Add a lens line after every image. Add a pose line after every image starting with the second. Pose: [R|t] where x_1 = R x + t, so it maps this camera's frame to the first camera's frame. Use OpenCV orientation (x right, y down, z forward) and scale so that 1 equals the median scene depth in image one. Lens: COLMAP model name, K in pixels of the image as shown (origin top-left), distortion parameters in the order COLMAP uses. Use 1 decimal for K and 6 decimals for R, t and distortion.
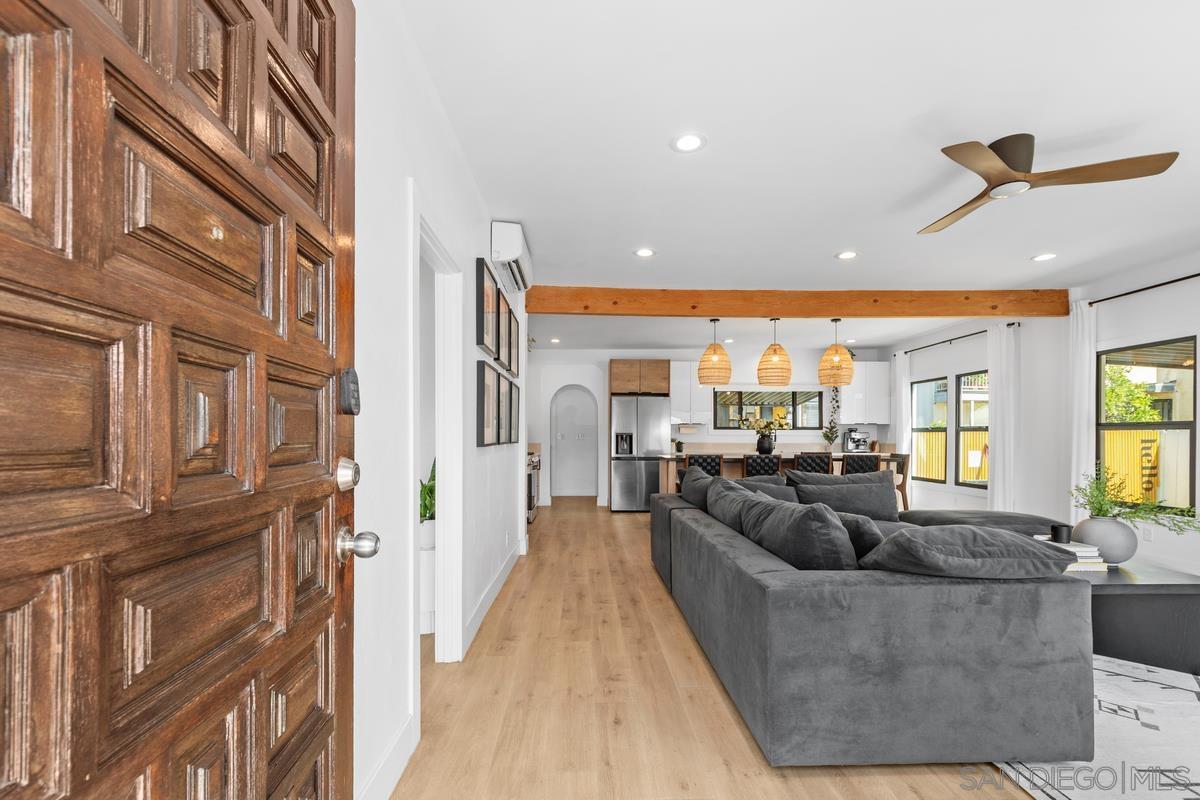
lens RADIAL K [[564.2, 0, 575.1], [0, 564.2, 437.5], [0, 0, 1]] dist [0.001067, 0.000475]
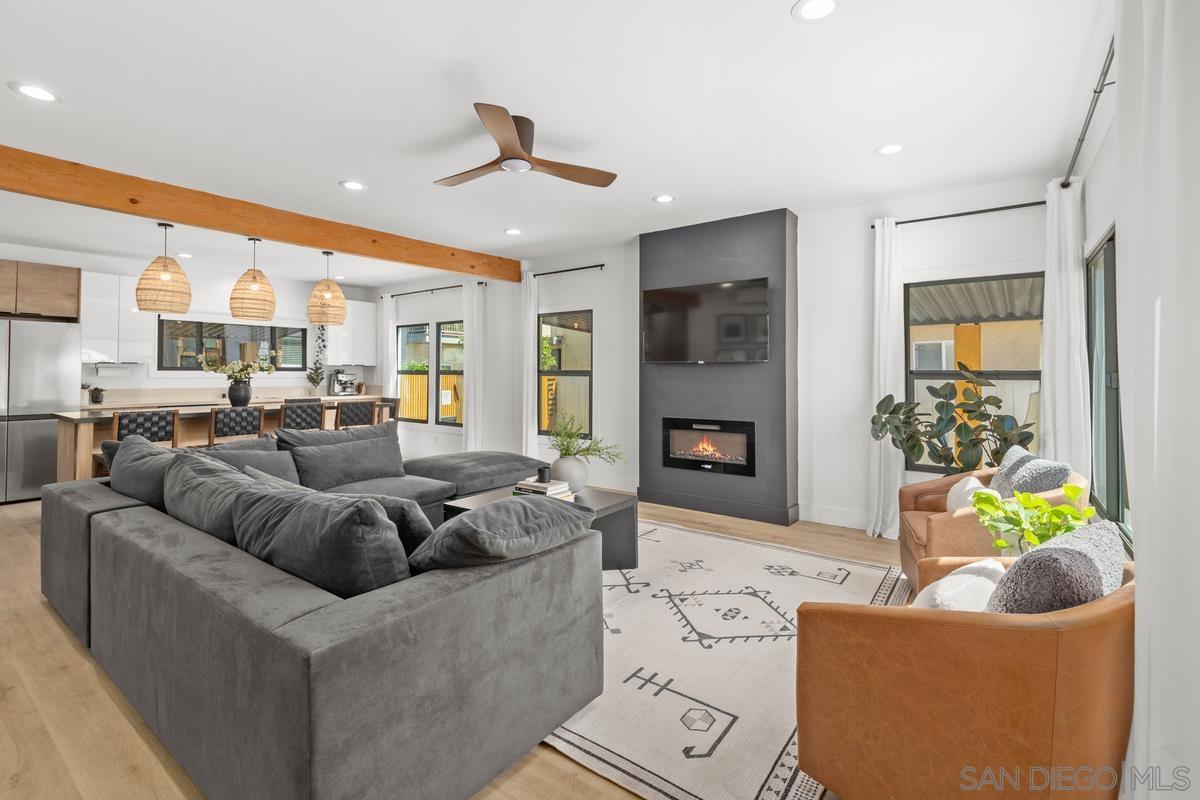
lens RADIAL K [[564.2, 0, 608.7], [0, 564.2, 361.9], [0, 0, 1]] dist [0.001067, 0.000475]
pose [[0.598234, 0.014766, 0.801185, 0.006075], [-0.002732, 0.999862, -0.016388, -0.023476], [-0.801316, 0.007616, 0.598192, 0.114359]]
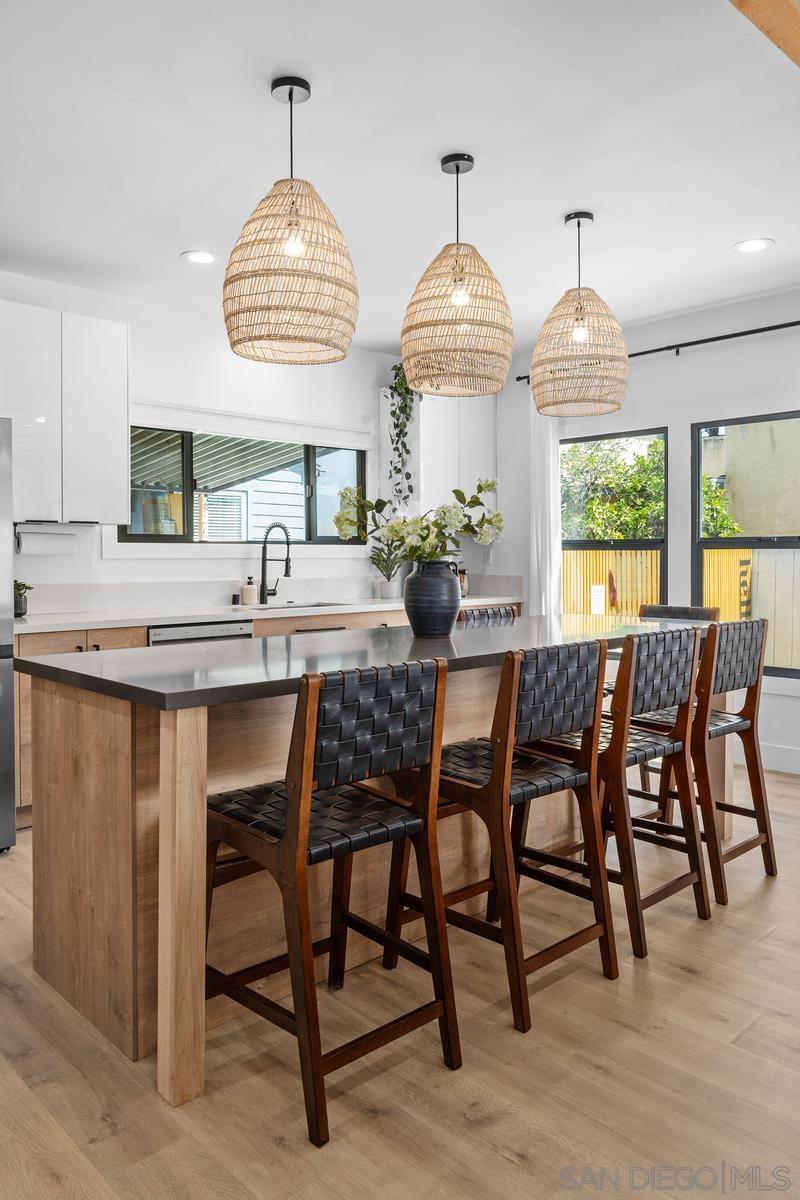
lens RADIAL K [[870.4, 0, 401.9], [0, 870.4, 591.1], [0, 0, 1]] dist [0.031965, 0.000064]
pose [[0.719285, -0.033012, 0.693930, 0.020670], [0.004235, 0.999060, 0.043138, -0.010468], [-0.694702, -0.028090, 0.718749, 0.849063]]
